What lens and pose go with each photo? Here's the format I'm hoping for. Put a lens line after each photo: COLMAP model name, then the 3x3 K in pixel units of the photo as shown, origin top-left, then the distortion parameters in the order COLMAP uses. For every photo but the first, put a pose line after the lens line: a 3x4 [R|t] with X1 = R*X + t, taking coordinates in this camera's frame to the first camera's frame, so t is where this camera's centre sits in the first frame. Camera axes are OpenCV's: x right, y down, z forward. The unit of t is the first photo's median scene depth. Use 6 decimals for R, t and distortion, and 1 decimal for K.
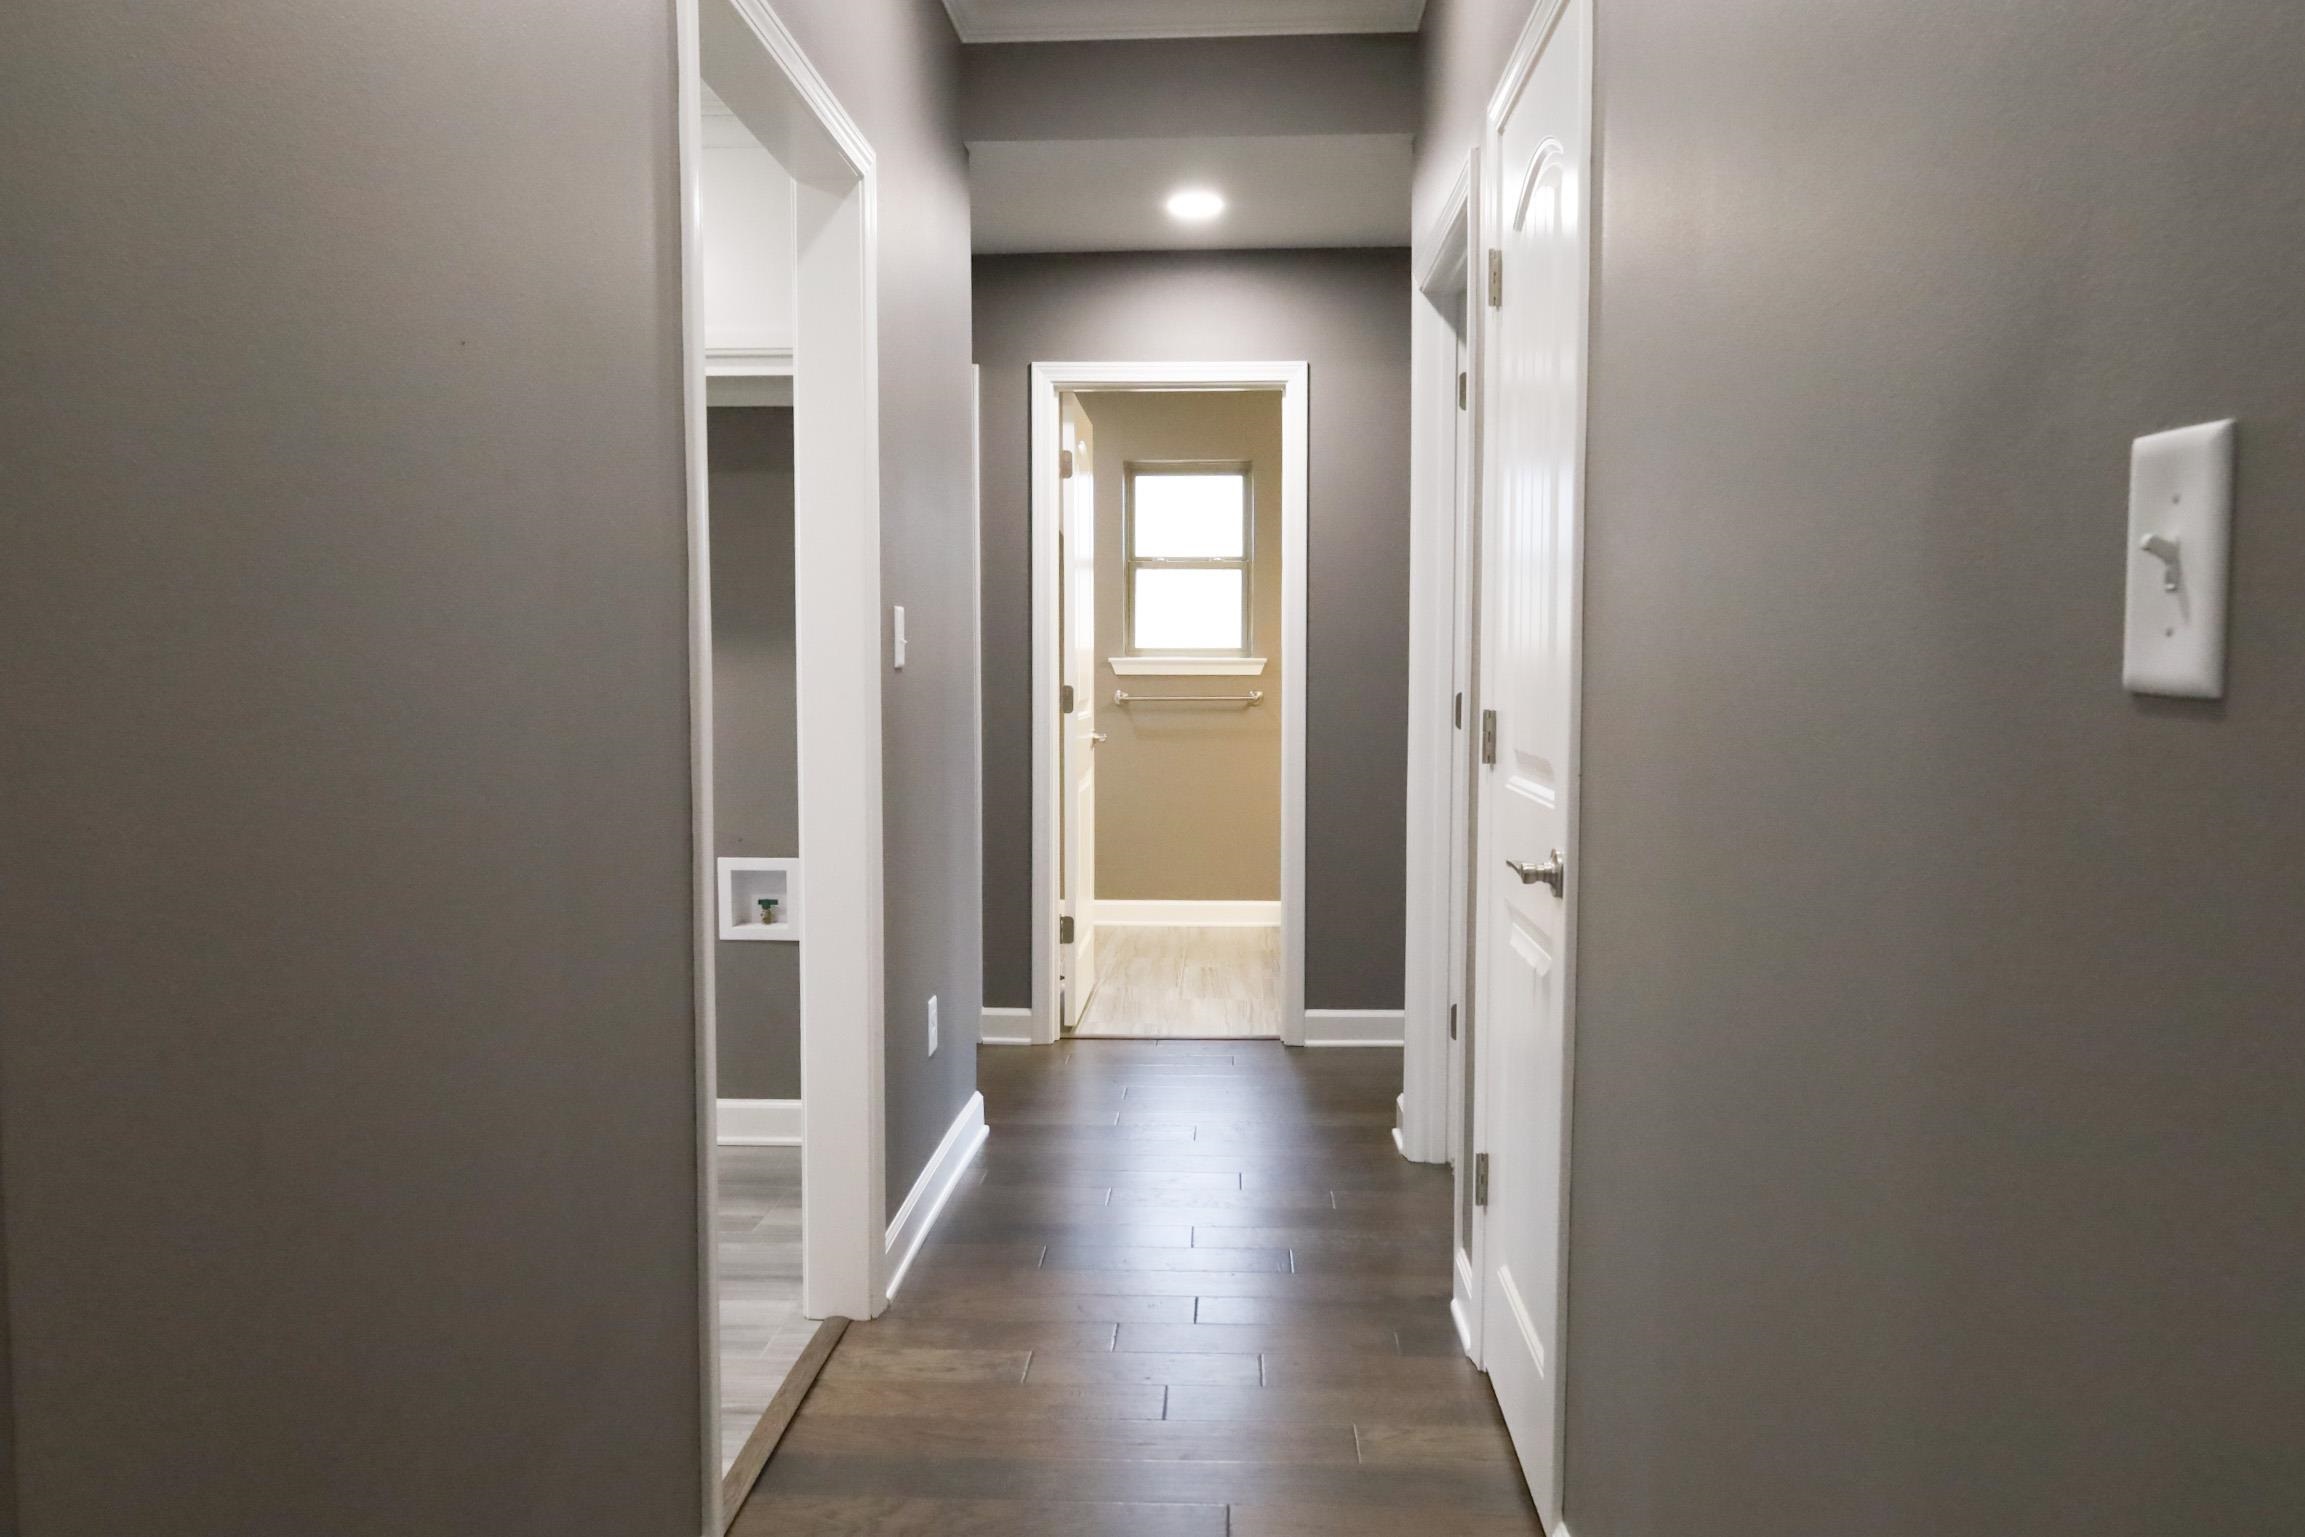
lens RADIAL K [[1598.9, 0, 1158.4], [0, 1598.9, 769.7], [0, 0, 1]] dist [-0.013235, 0.008776]
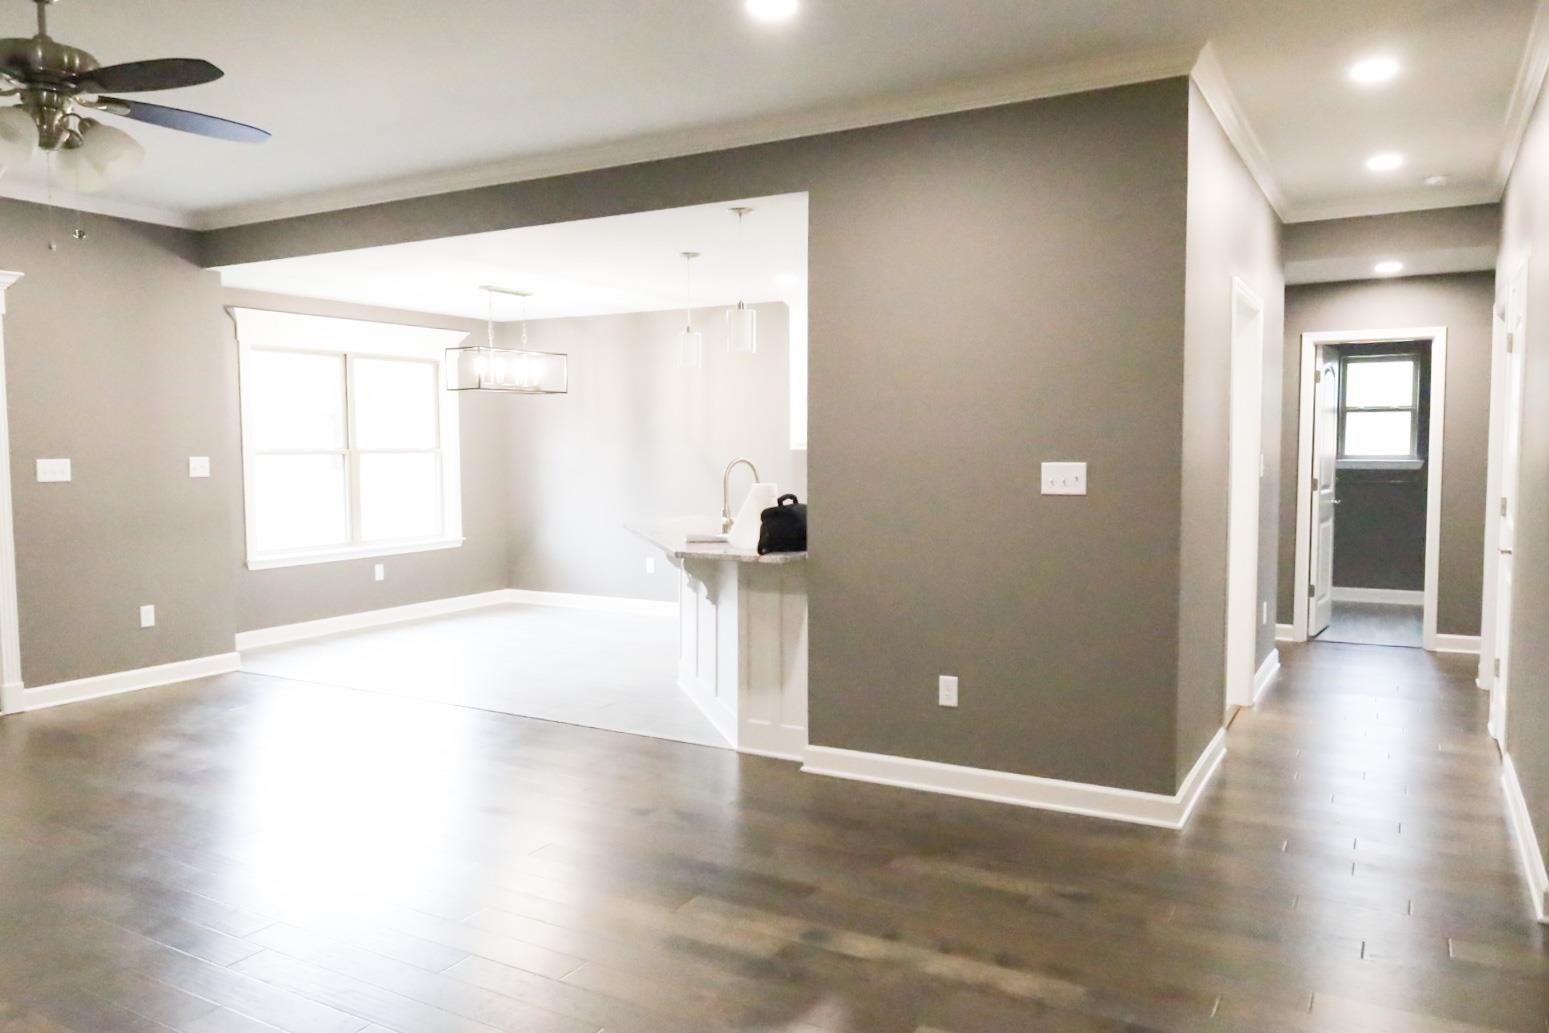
lens RADIAL K [[1074.5, 0, 813.8], [0, 1074.5, 524.9], [0, 0, 1]] dist [-0.013235, 0.008776]
pose [[0.896598, 0.025925, -0.442086, -0.023320], [-0.022039, 0.999660, 0.013924, 0.005875], [0.442297, -0.002741, 0.896865, -0.630512]]
